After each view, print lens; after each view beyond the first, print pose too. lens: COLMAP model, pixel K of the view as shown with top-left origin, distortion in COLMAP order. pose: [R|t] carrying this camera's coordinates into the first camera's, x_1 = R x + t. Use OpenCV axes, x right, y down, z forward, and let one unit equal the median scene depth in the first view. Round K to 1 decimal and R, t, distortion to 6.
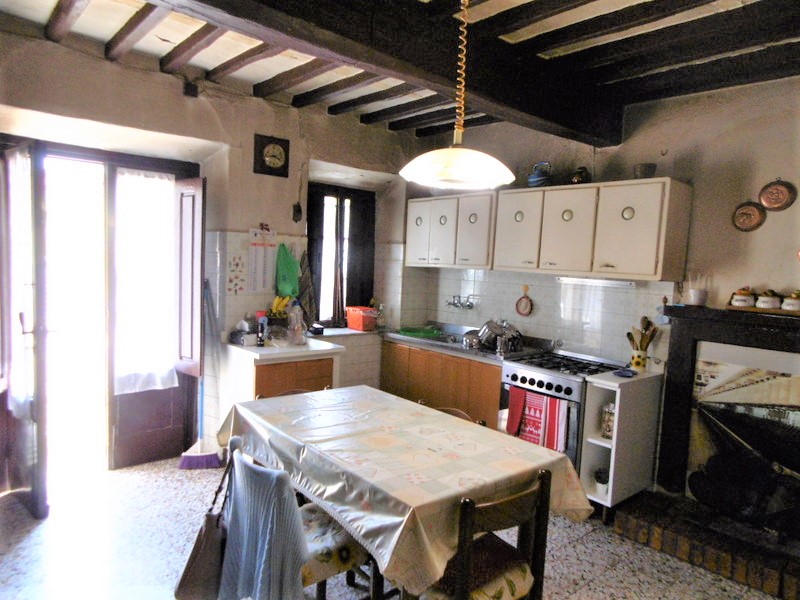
lens RADIAL K [[527.5, 0, 396.4], [0, 527.5, 297.6], [0, 0, 1]] dist [0.008083, -0.005128]
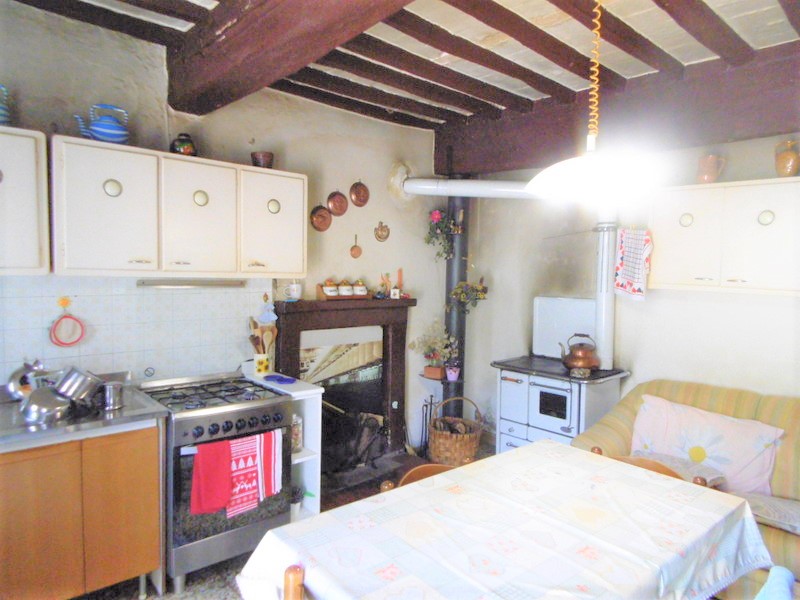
lens RADIAL K [[527.5, 0, 396.4], [0, 527.5, 297.6], [0, 0, 1]] dist [0.008083, -0.005128]
pose [[-0.011115, -0.102423, 0.994679, -0.487584], [0.050472, 0.993415, 0.102857, -0.086972], [-0.998664, 0.051347, -0.005873, 0.811978]]
